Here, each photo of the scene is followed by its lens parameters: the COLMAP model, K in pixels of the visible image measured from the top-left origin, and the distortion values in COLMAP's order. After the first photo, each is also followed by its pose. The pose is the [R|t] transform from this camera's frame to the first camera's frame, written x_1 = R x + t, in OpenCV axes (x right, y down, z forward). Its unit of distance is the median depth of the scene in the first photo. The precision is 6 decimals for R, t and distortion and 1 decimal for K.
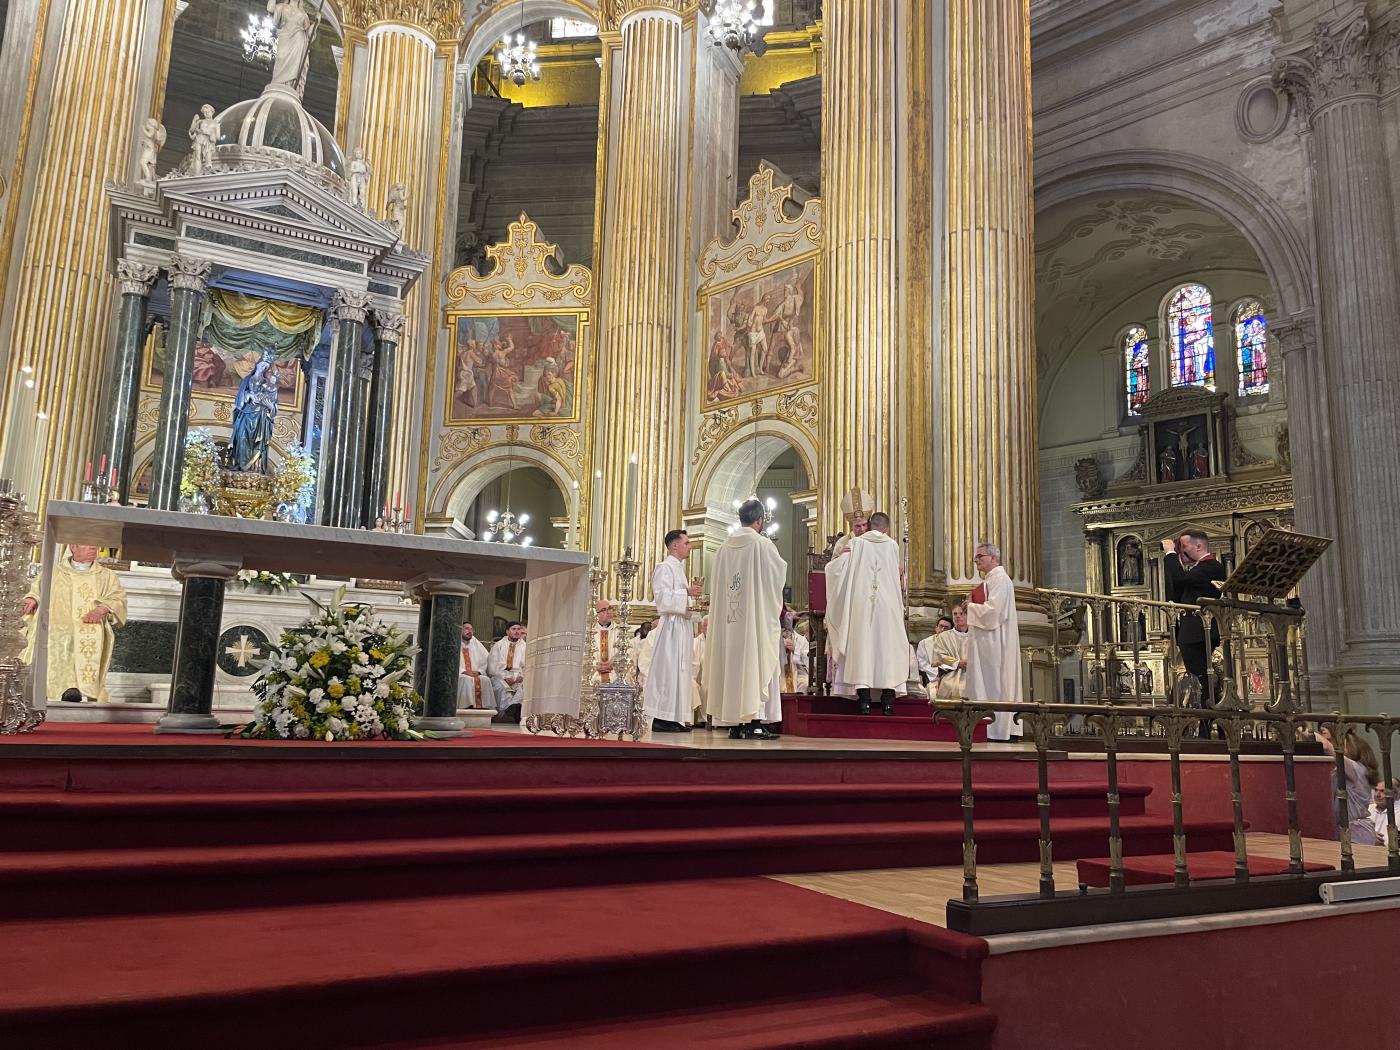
lens RADIAL K [[1055.0, 0, 712.2], [0, 1055.0, 535.8], [0, 0, 1]] dist [0.095122, -0.121036]
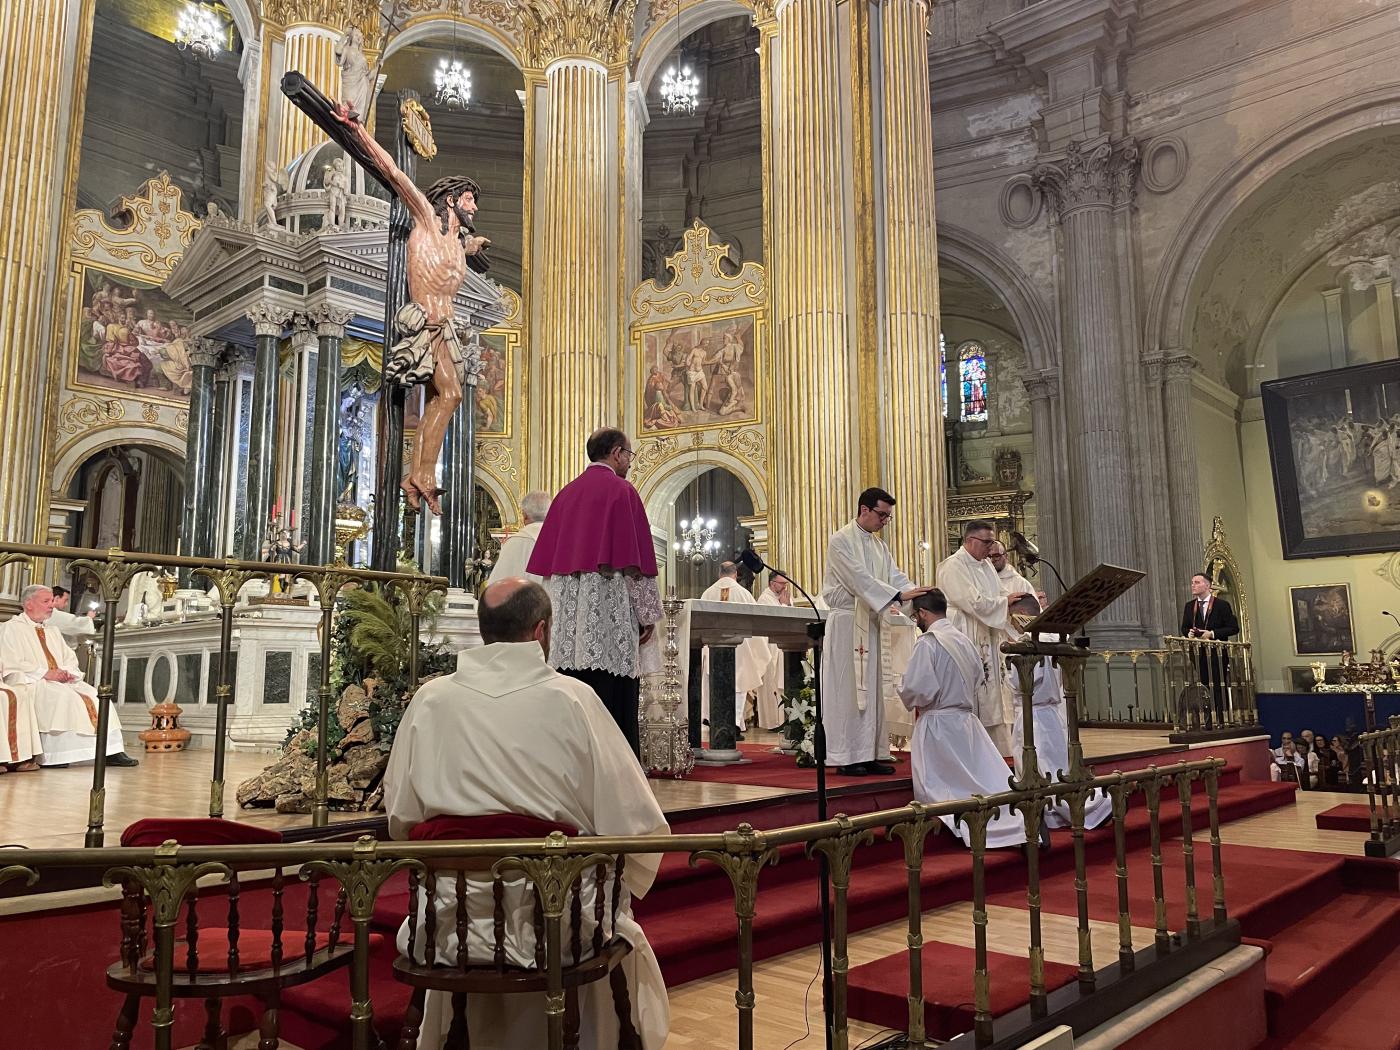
lens RADIAL K [[1055.0, 0, 703.3], [0, 1055.0, 533.4], [0, 0, 1]] dist [0.095122, -0.121036]
pose [[0.944783, 0.015189, 0.327344, -0.320219], [-0.024262, 0.999426, 0.023650, -0.045783], [-0.326796, -0.030286, 0.944609, -0.081818]]
